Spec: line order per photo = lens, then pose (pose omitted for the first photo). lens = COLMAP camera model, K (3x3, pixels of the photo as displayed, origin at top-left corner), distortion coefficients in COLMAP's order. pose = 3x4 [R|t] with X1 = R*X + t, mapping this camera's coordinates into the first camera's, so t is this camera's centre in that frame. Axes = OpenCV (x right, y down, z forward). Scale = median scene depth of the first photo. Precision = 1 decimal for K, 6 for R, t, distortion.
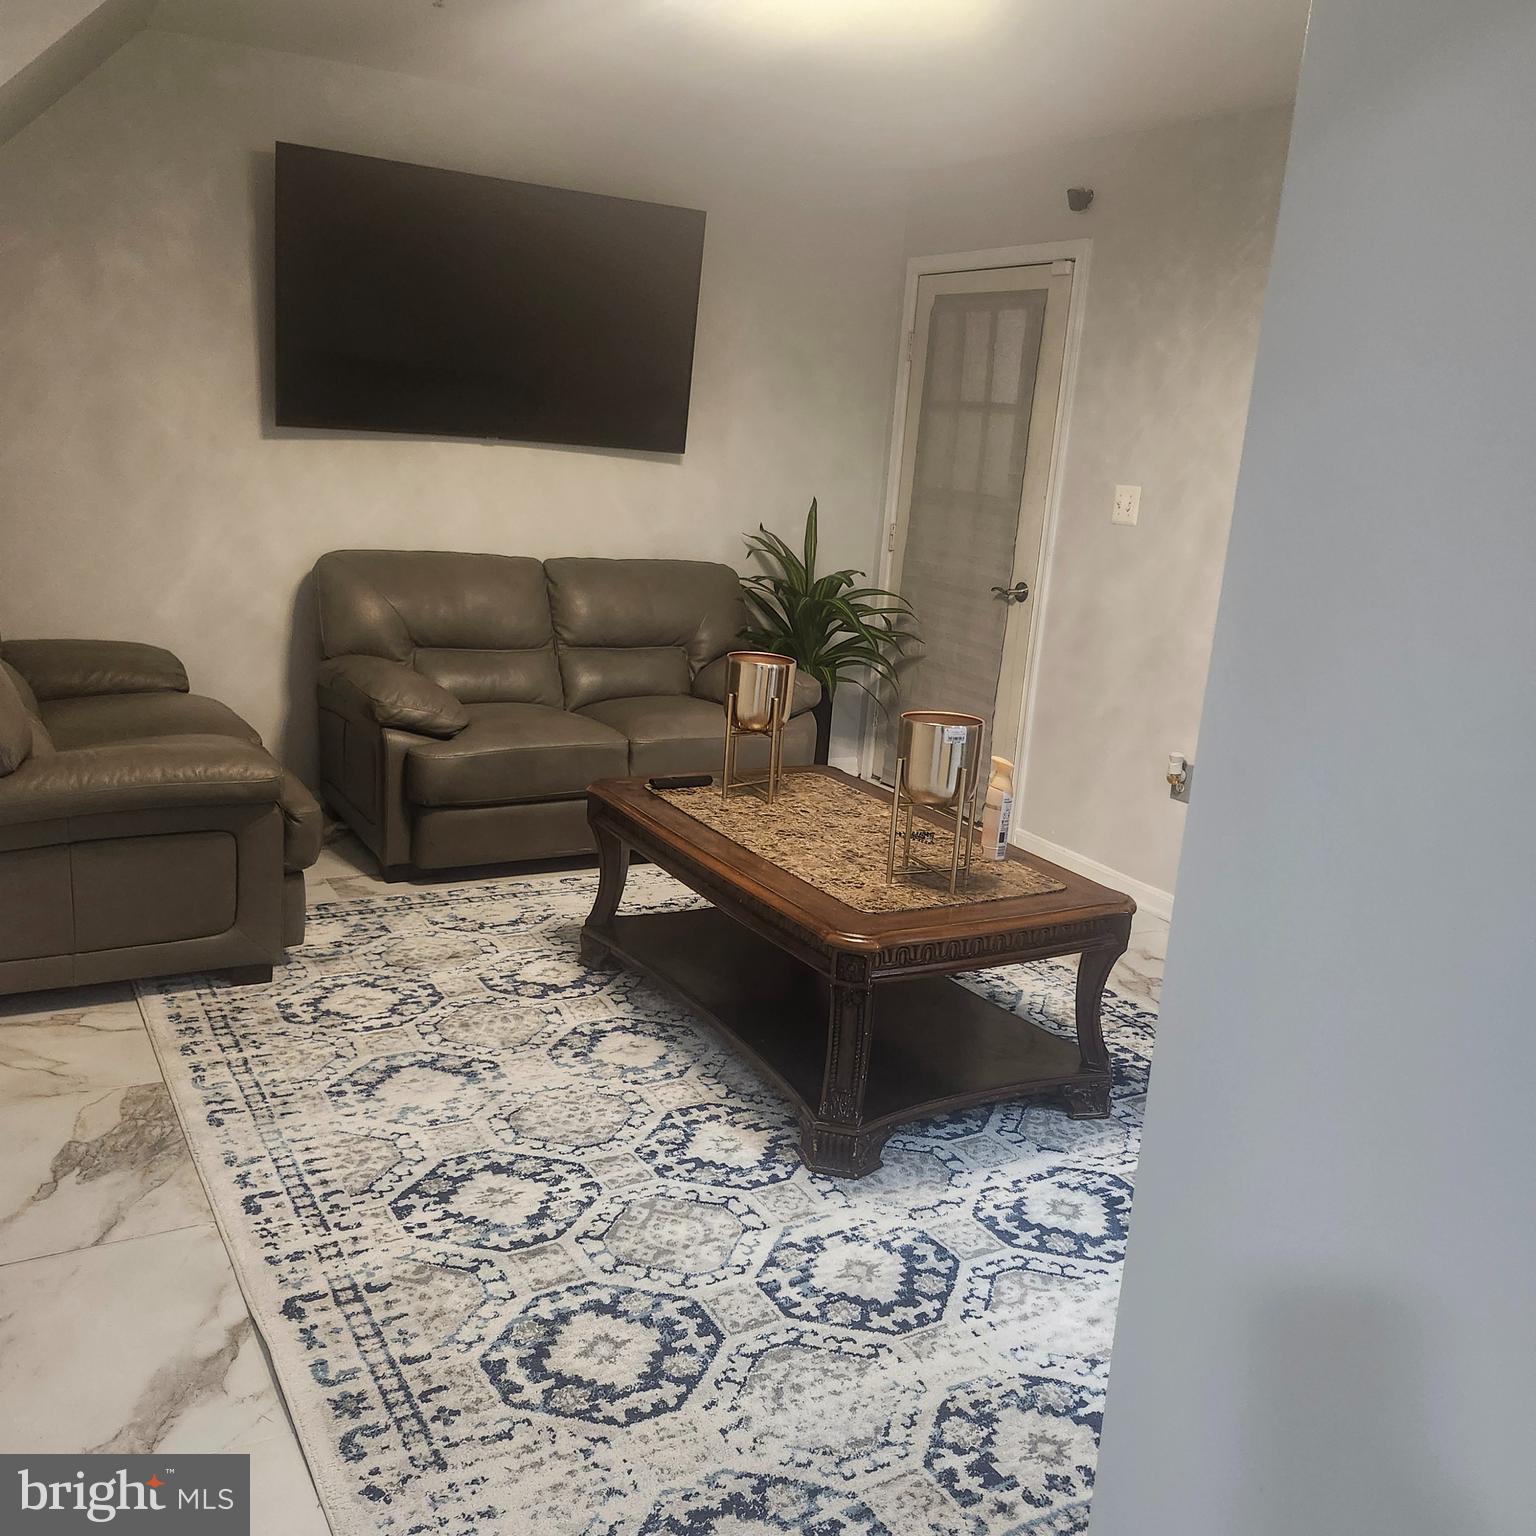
lens RADIAL K [[1419.8, 0, 786.3], [0, 1419.8, 774.1], [0, 0, 1]] dist [0.141531, -0.237912]
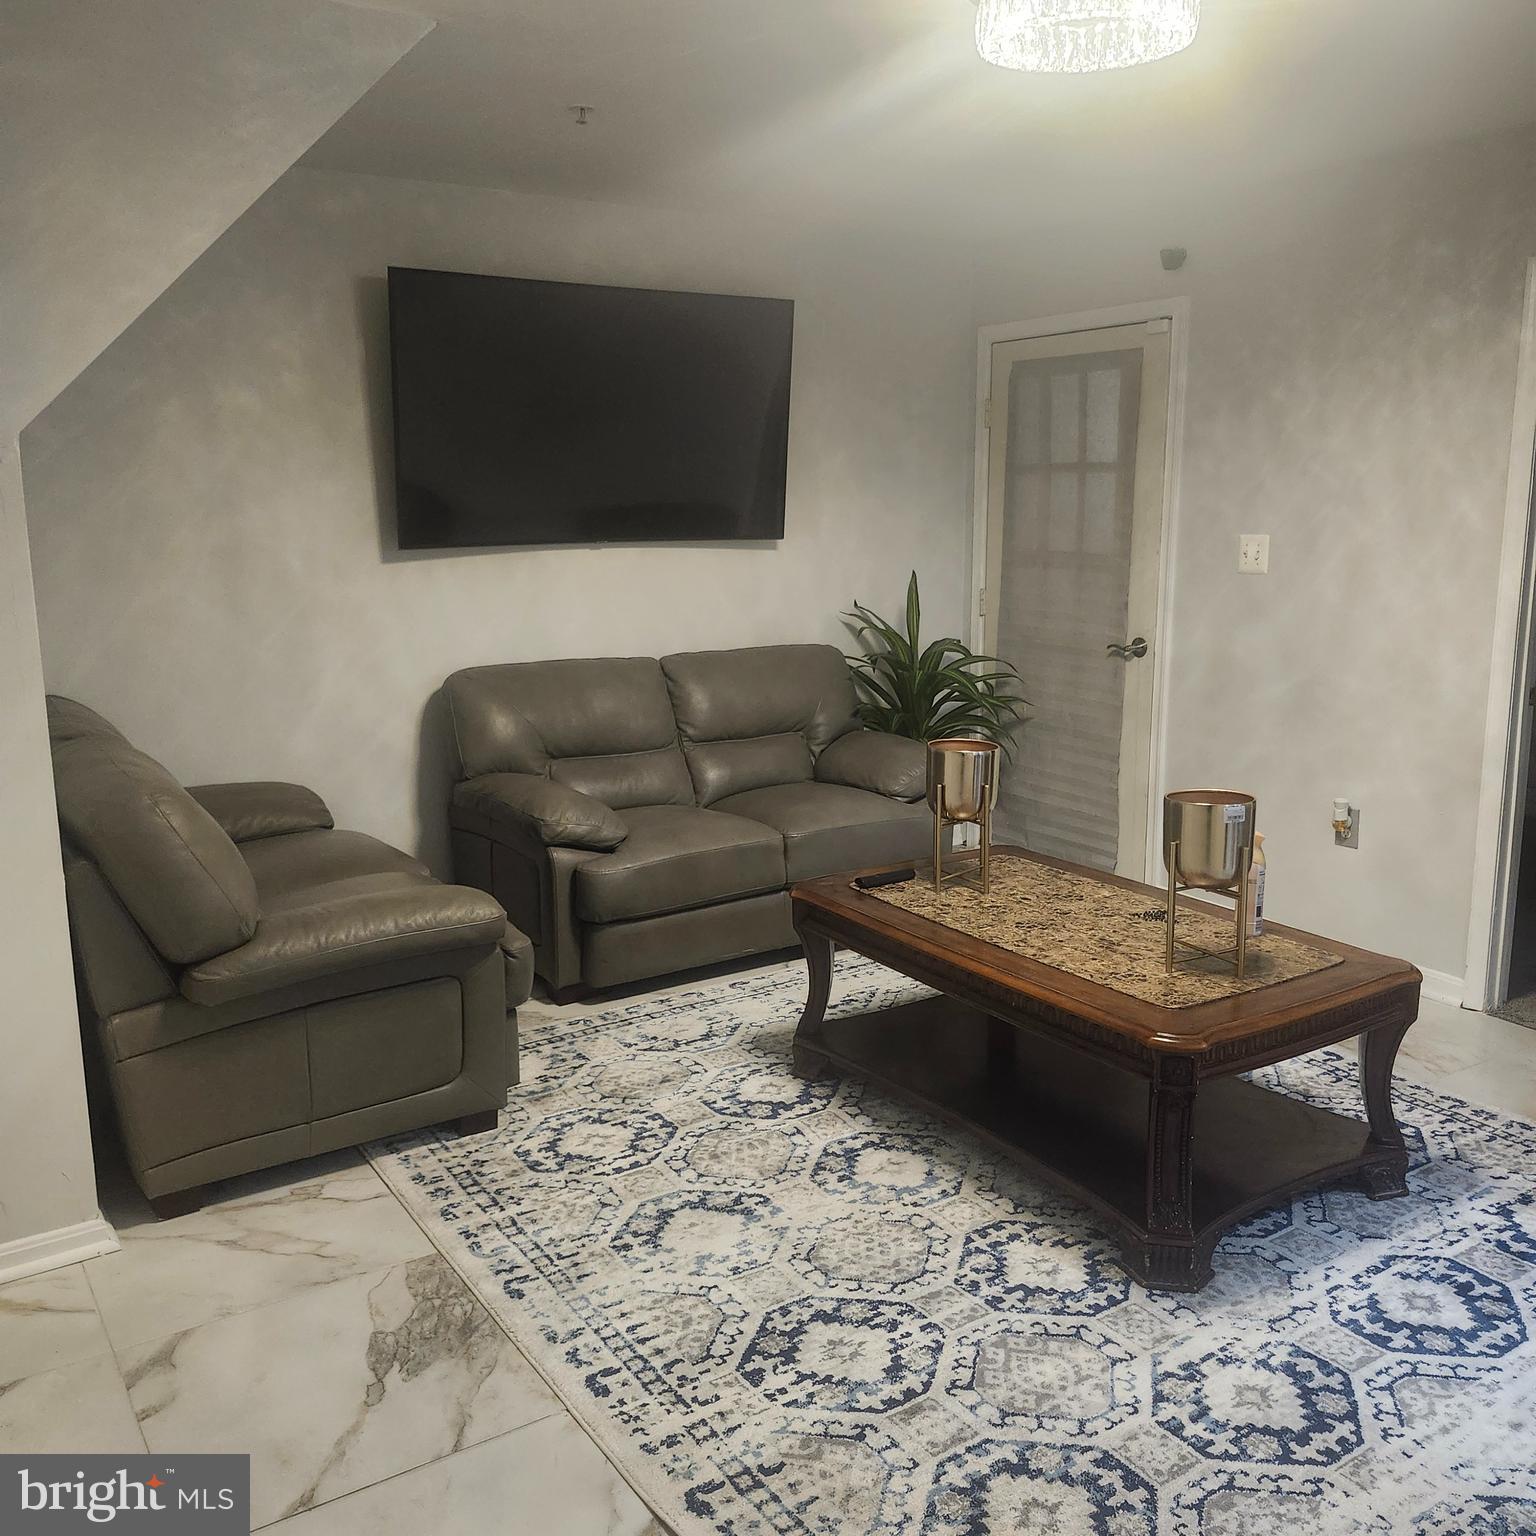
lens RADIAL K [[1417.7, 0, 780.6], [0, 1417.7, 762.3], [0, 0, 1]] dist [0.140694, -0.226437]
pose [[0.995507, -0.088157, 0.034542, -0.204891], [0.089639, 0.995002, -0.043989, -0.044249], [-0.030492, 0.046888, 0.998435, 0.033602]]
